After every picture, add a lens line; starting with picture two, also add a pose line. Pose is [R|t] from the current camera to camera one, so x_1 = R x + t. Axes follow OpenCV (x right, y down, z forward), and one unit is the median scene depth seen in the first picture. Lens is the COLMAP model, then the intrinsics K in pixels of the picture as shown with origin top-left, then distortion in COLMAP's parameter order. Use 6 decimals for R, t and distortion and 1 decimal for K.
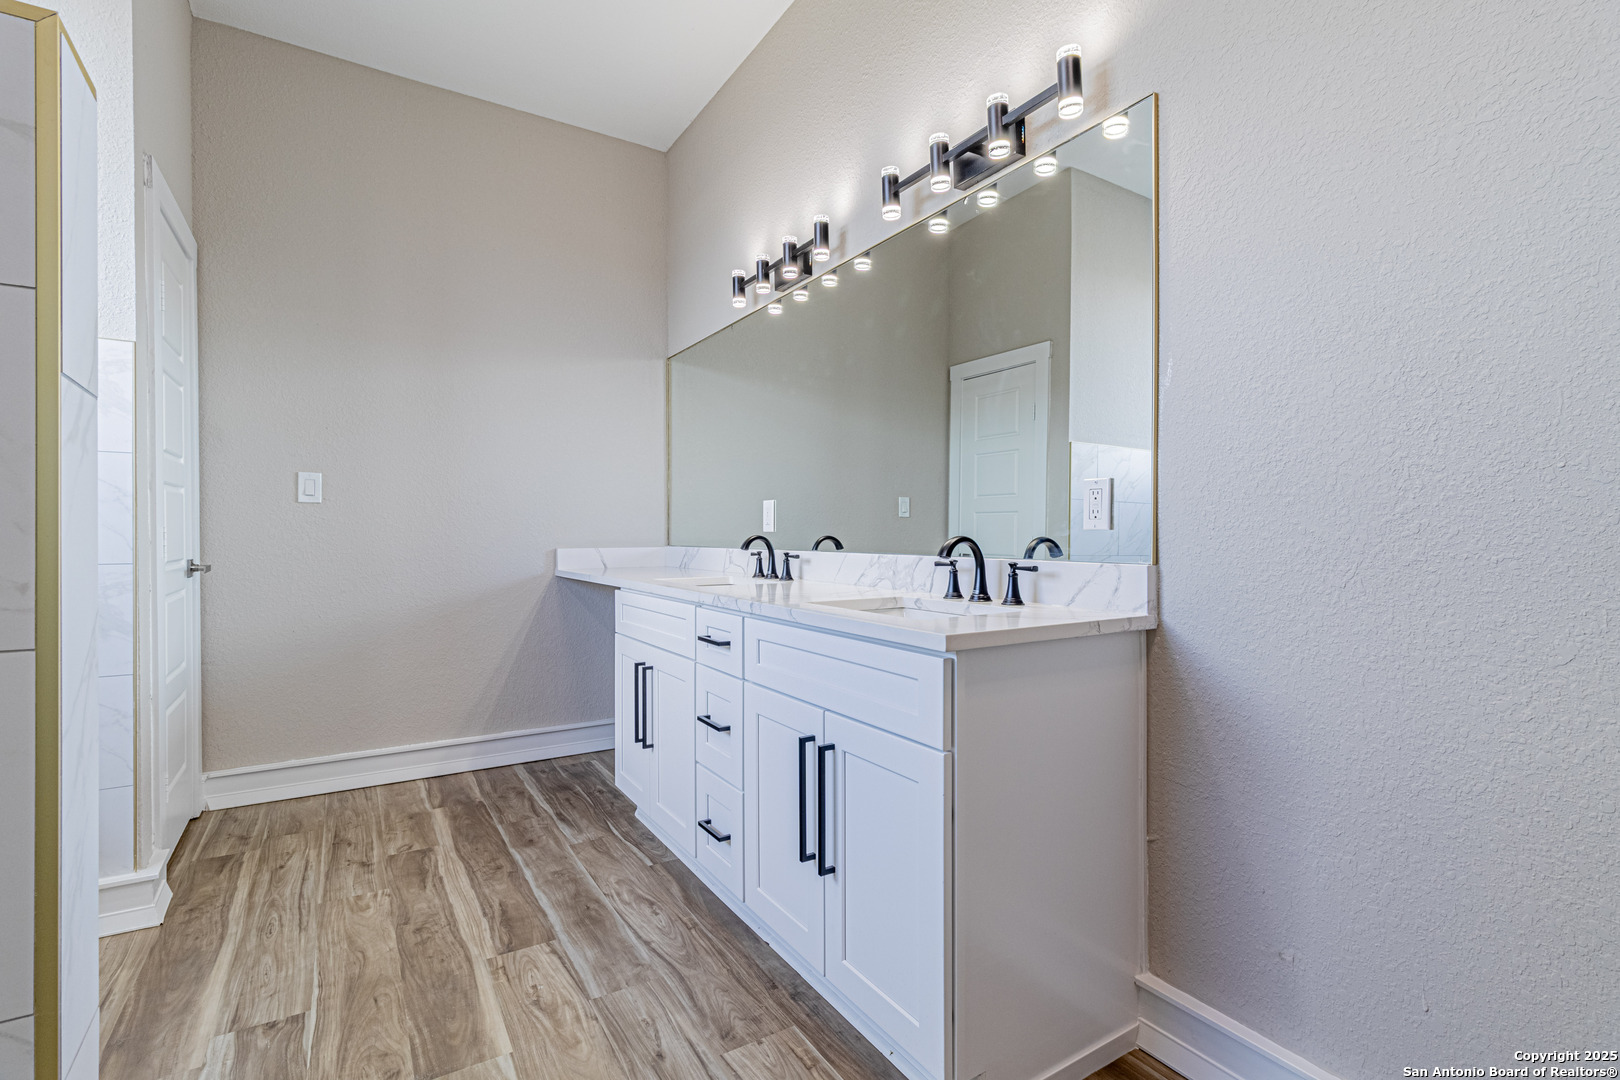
lens RADIAL K [[762.1, 0, 827.8], [0, 762.1, 538.1], [0, 0, 1]] dist [0.005025, 0.002416]
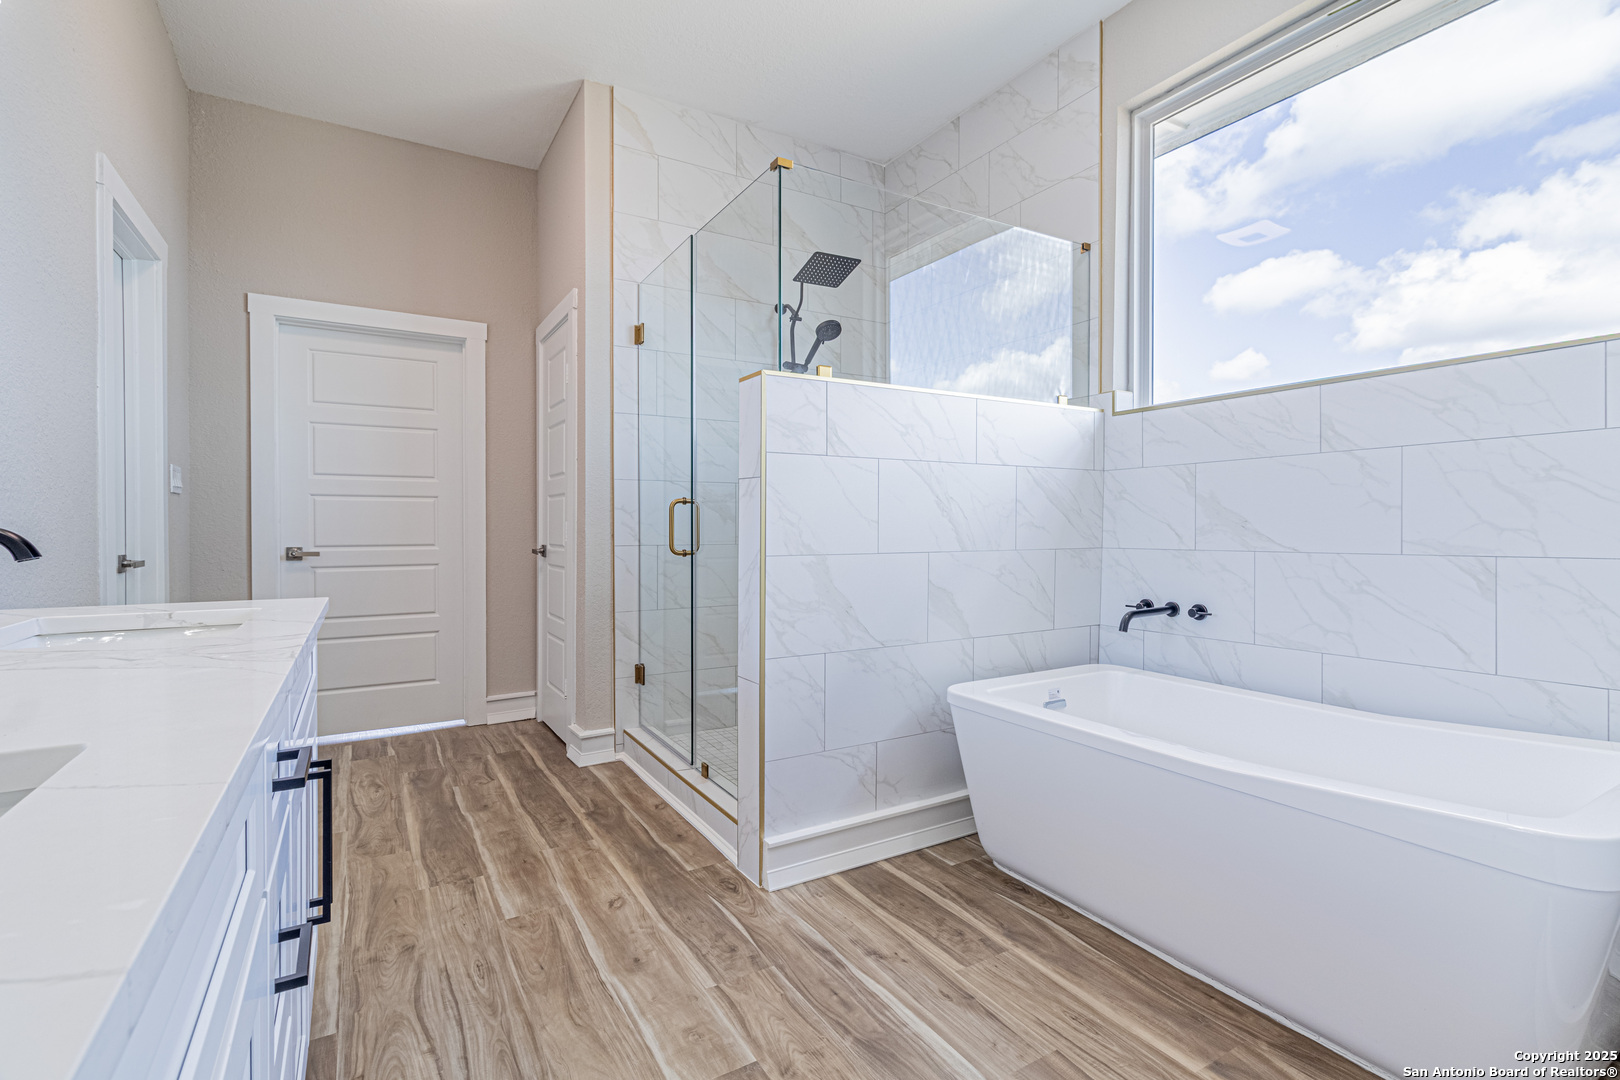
lens RADIAL K [[762.1, 0, 823.8], [0, 762.1, 520.6], [0, 0, 1]] dist [0.005025, 0.002416]
pose [[-0.999717, 0.000640, 0.023801, -0.515939], [0.000606, 0.999999, -0.001460, -0.005375], [-0.023802, -0.001445, -0.999716, 1.597178]]
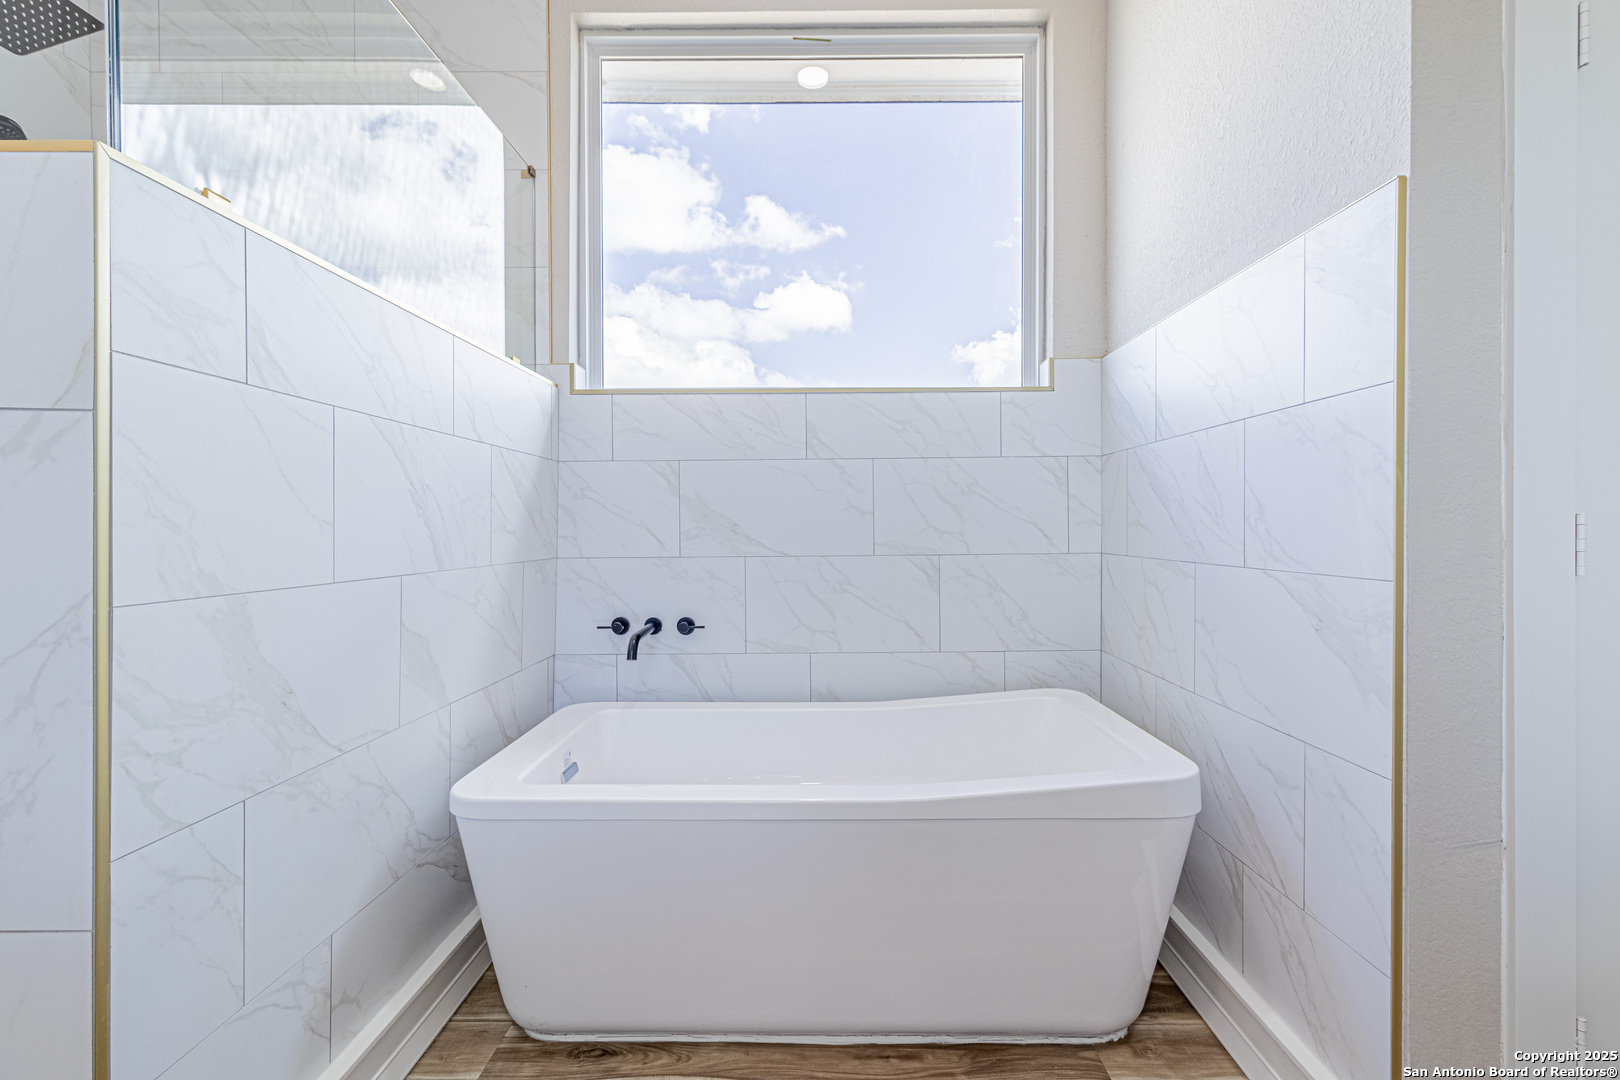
lens RADIAL K [[762.1, 0, 819.8], [0, 762.1, 529.0], [0, 0, 1]] dist [0.005025, 0.002416]
pose [[-0.543019, 0.002063, -0.839718, -0.229314], [-0.003723, 0.999981, 0.004864, -0.006274], [0.839712, 0.005767, -0.543001, 1.047122]]
